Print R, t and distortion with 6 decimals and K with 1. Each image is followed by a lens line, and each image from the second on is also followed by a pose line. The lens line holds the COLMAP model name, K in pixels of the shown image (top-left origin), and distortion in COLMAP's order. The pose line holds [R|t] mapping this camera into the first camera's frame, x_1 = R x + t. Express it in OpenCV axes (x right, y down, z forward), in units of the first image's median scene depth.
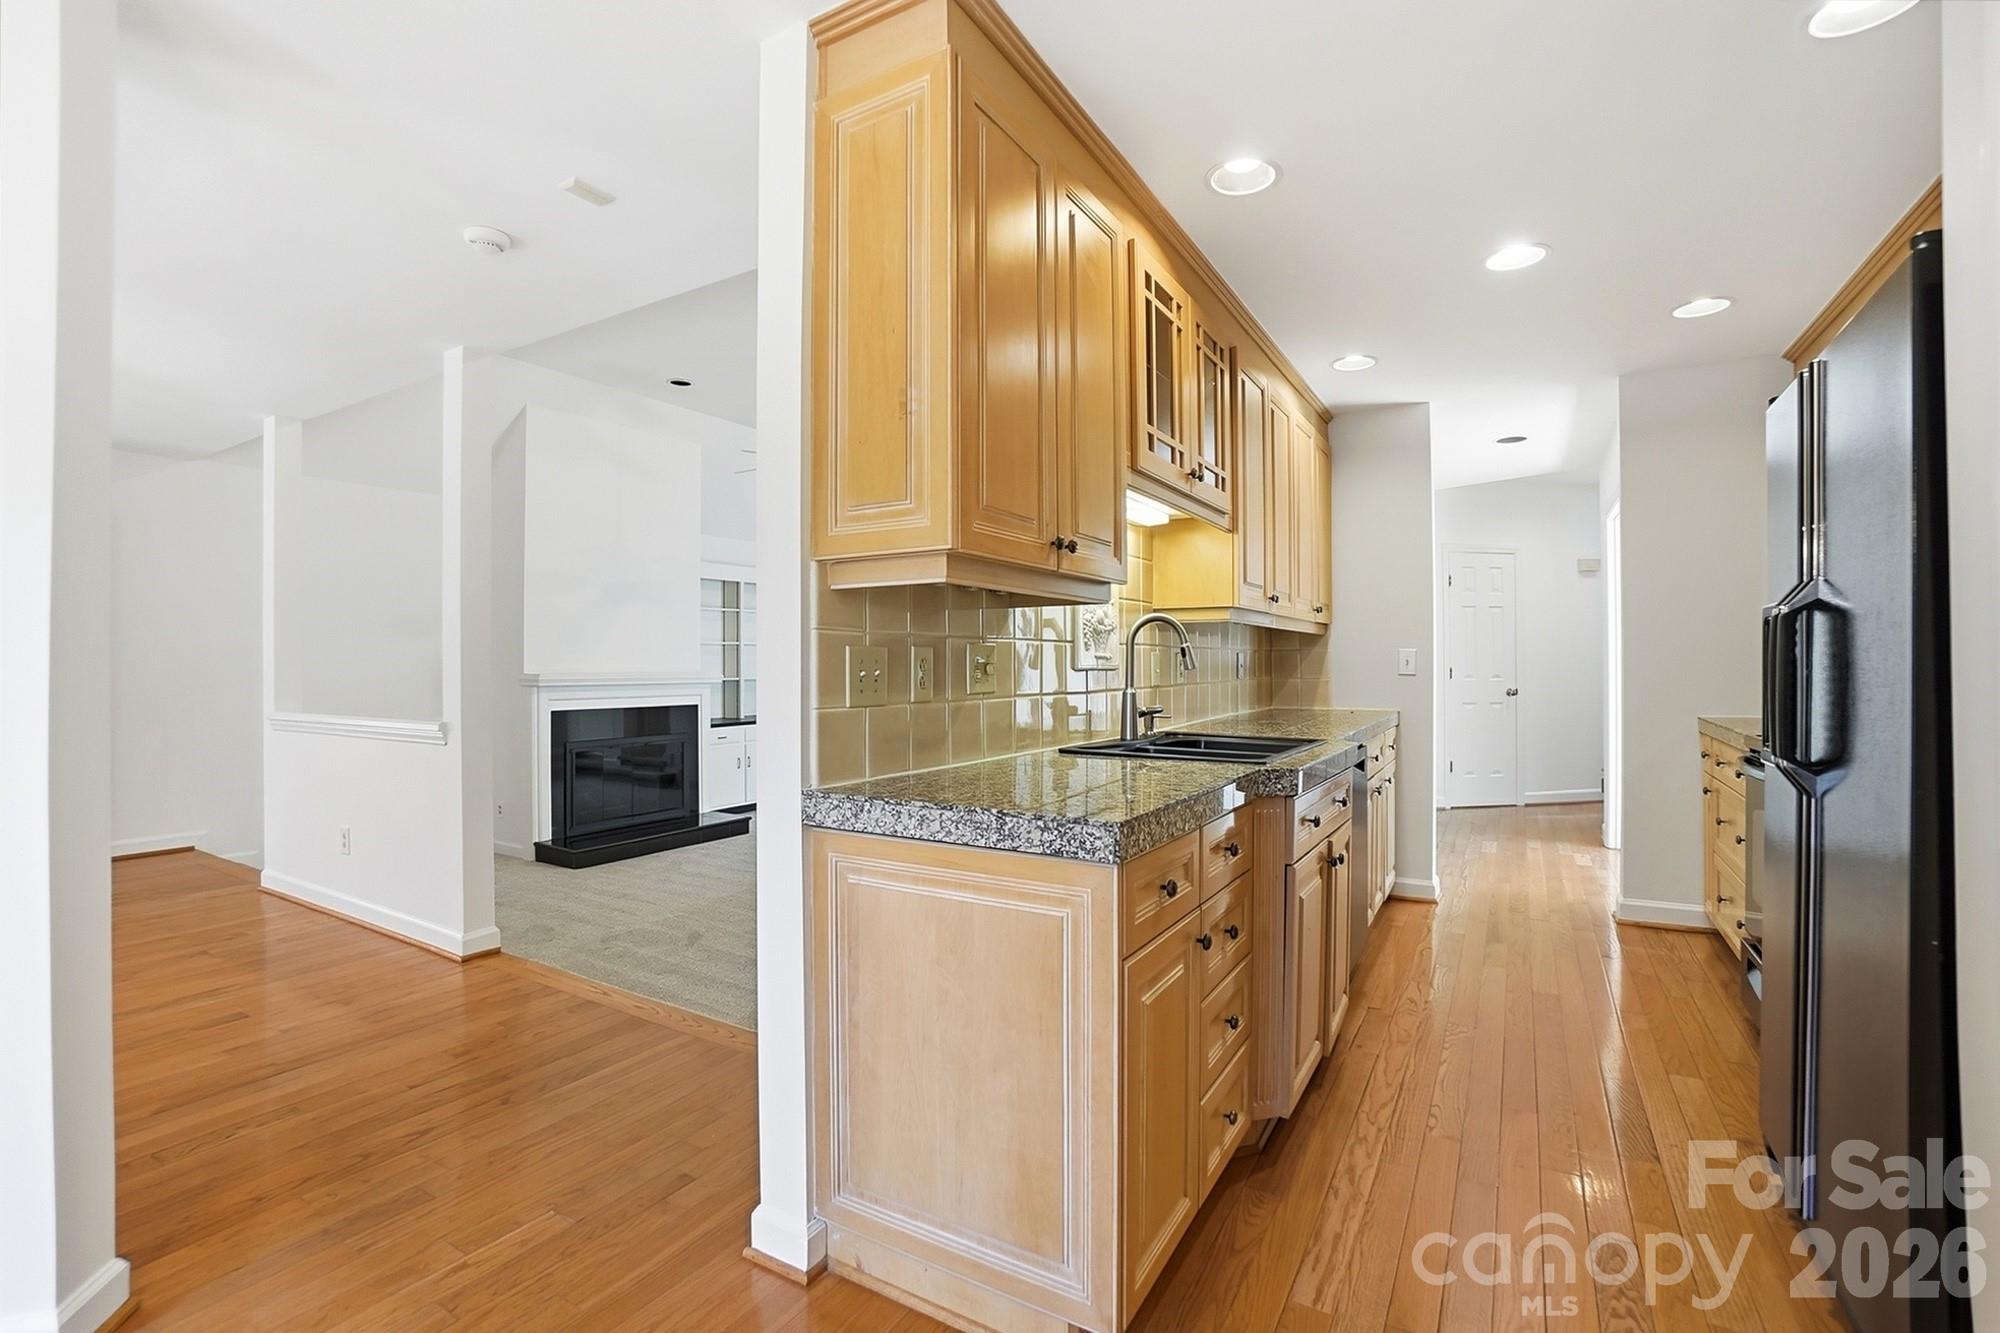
lens RADIAL K [[891.8, 0, 987.3], [0, 891.8, 651.4], [0, 0, 1]] dist [-0.055602, 0.020528]
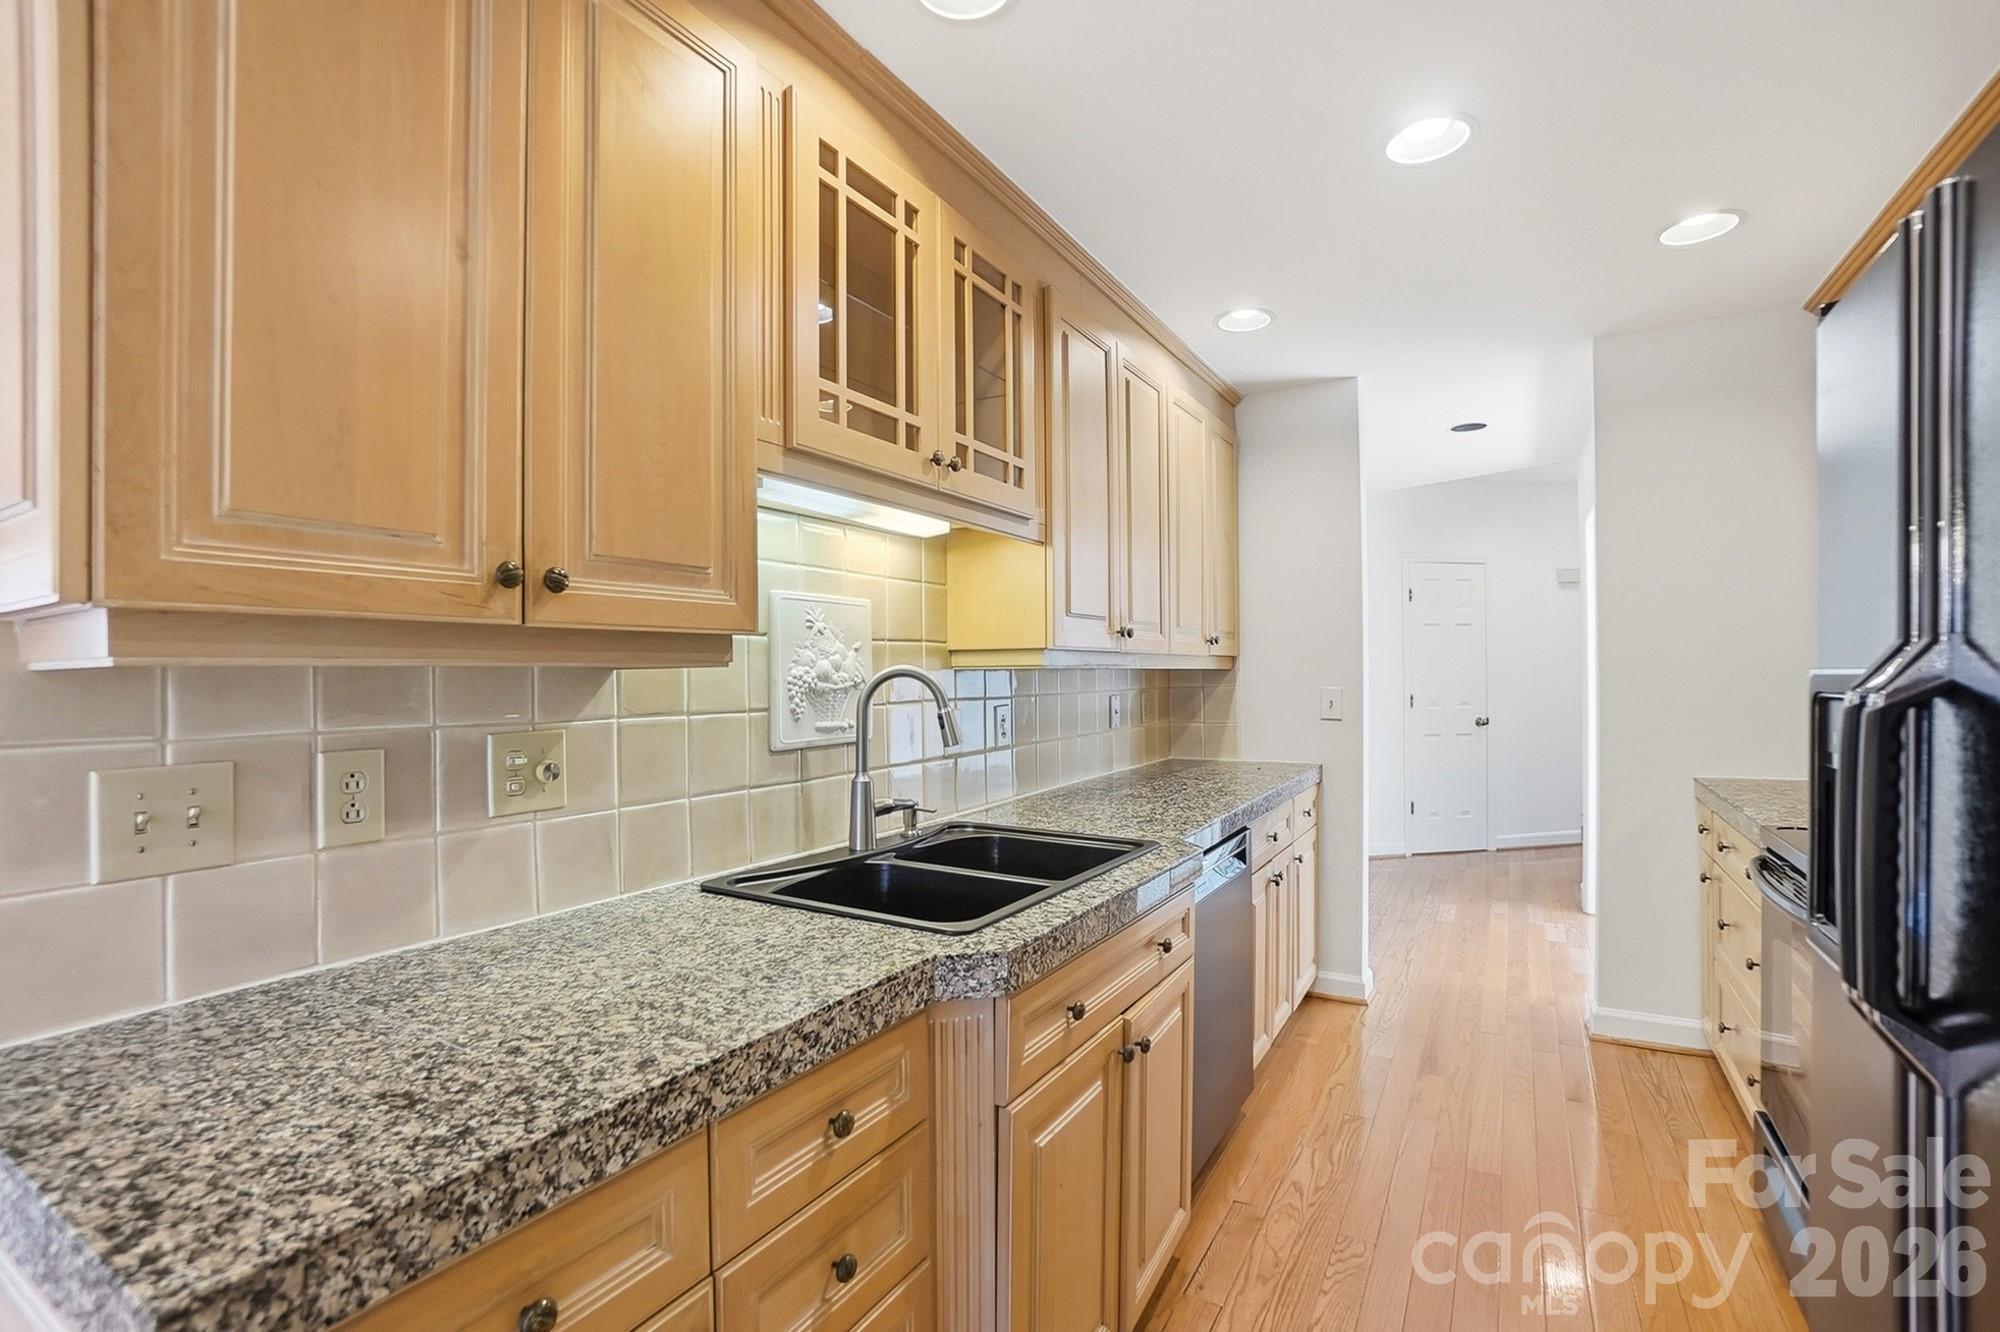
lens RADIAL K [[864.9, 0, 1008.4], [0, 864.9, 667.0], [0, 0, 1]] dist [-0.056189, 0.018880]
pose [[0.999954, -0.008784, 0.003796, 0.219826], [0.008741, 0.999899, 0.011191, -0.039227], [-0.003894, -0.011157, 0.999930, 0.271180]]
